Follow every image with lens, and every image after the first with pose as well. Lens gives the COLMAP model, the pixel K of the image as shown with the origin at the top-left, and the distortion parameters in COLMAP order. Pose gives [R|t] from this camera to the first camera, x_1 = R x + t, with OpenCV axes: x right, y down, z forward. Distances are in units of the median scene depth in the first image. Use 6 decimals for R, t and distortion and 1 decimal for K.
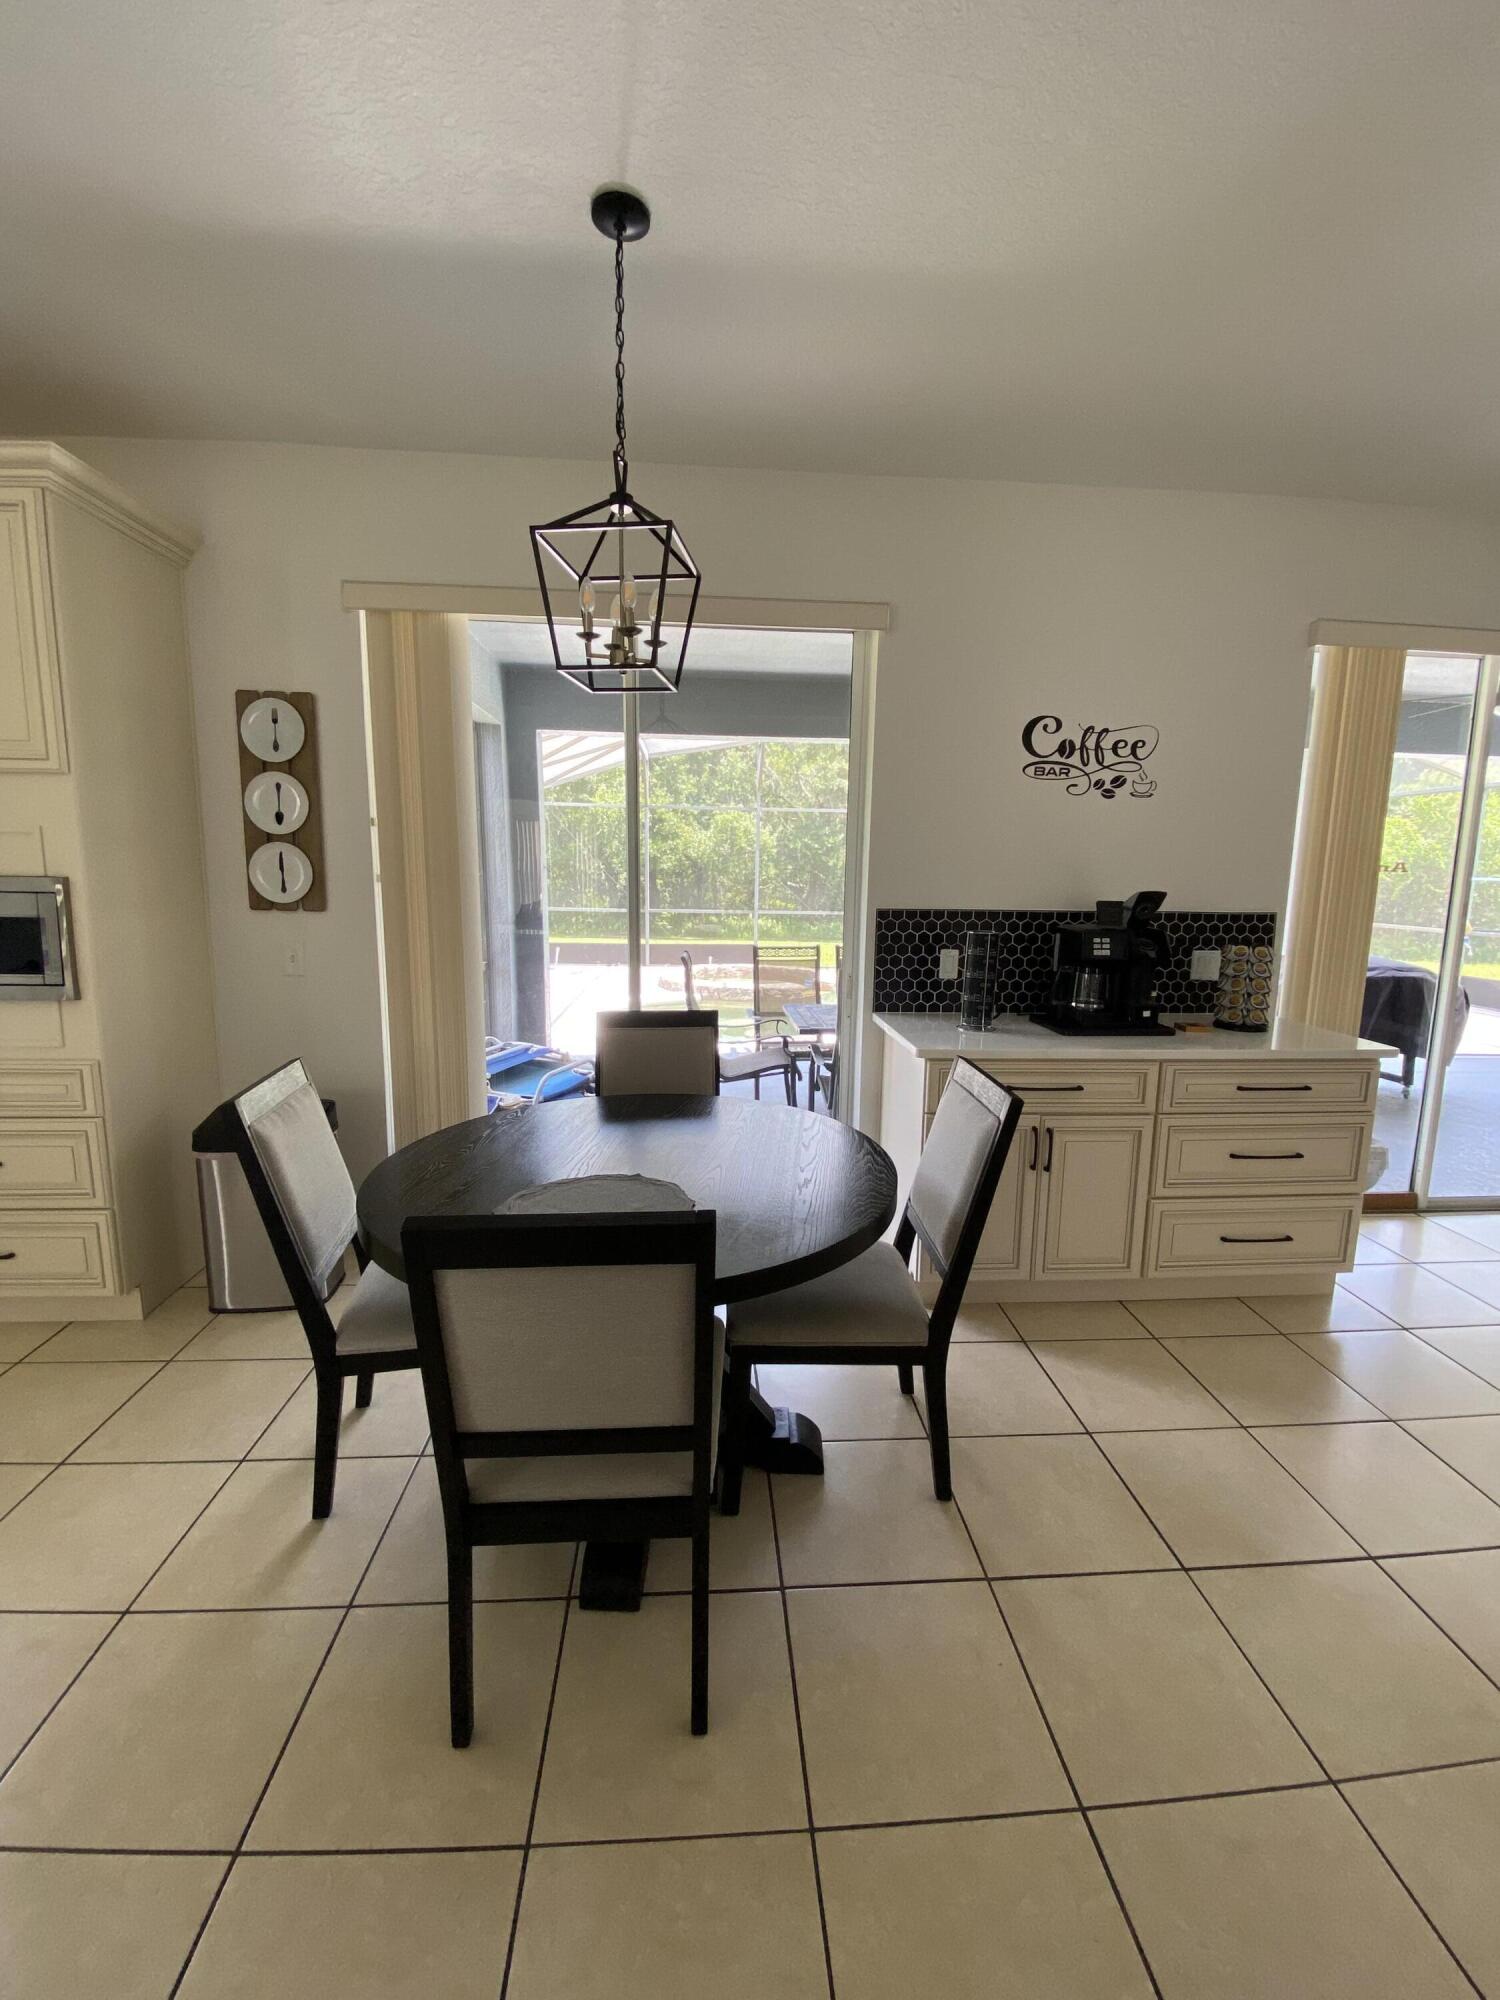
lens RADIAL K [[818.8, 0, 748.7], [0, 818.8, 994.6], [0, 0, 1]] dist [0.016404, -0.001732]
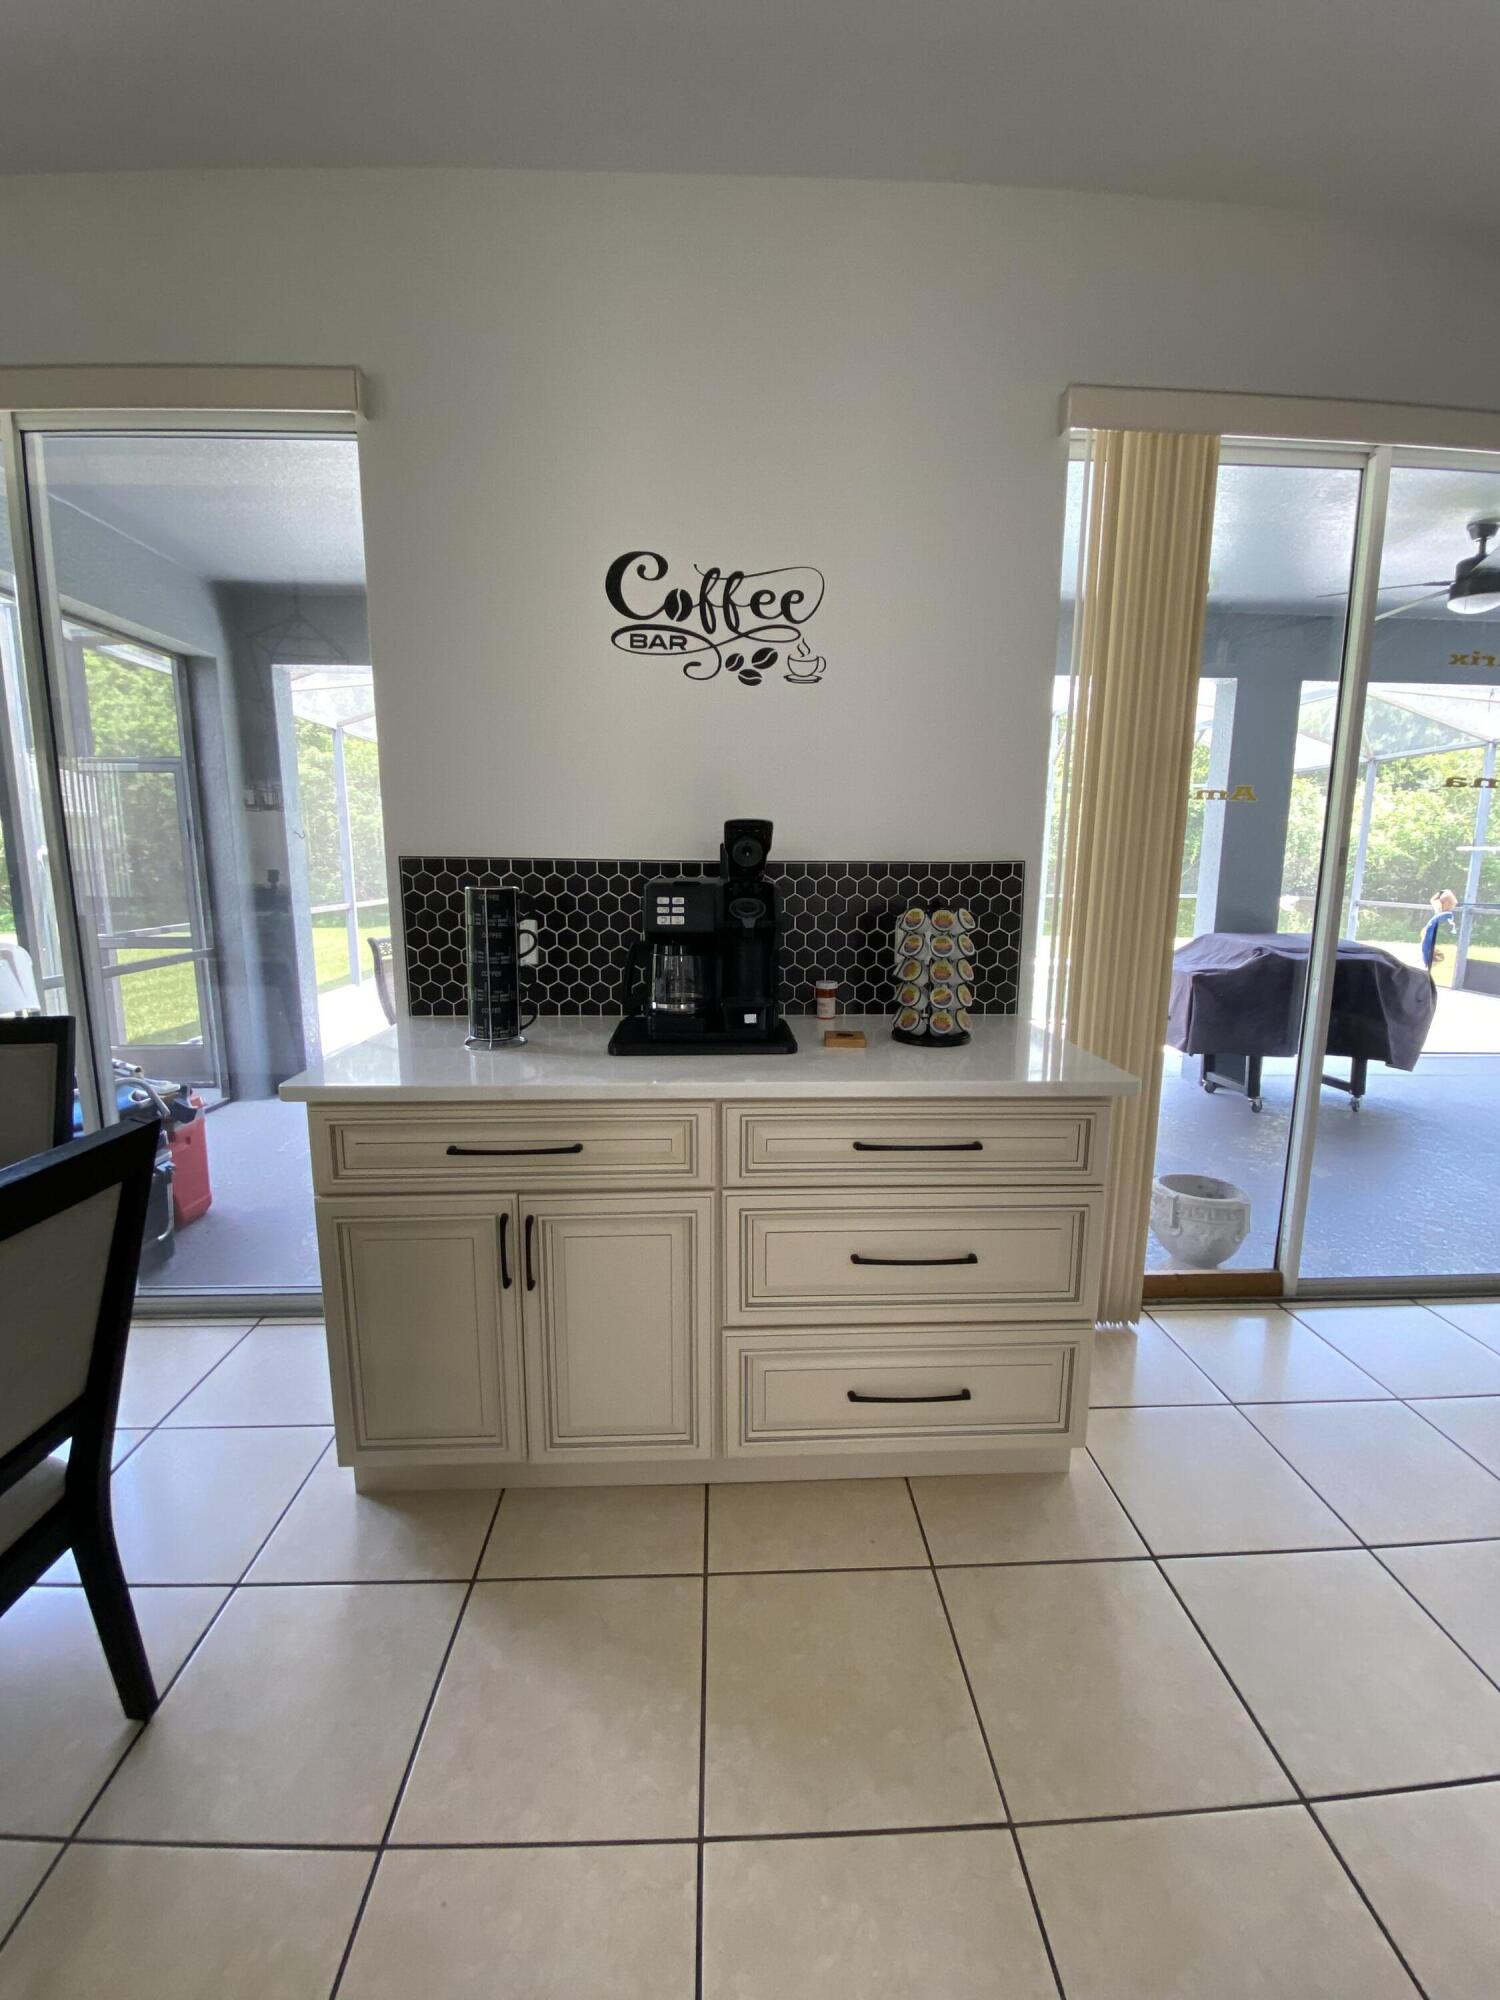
lens RADIAL K [[818.8, 0, 753.6], [0, 818.8, 997.6], [0, 0, 1]] dist [0.016404, -0.001732]
pose [[0.999474, -0.001802, -0.032379, 0.464460], [0.002188, 0.999927, 0.011909, -0.000043], [0.032355, -0.011973, 0.999405, 0.355511]]
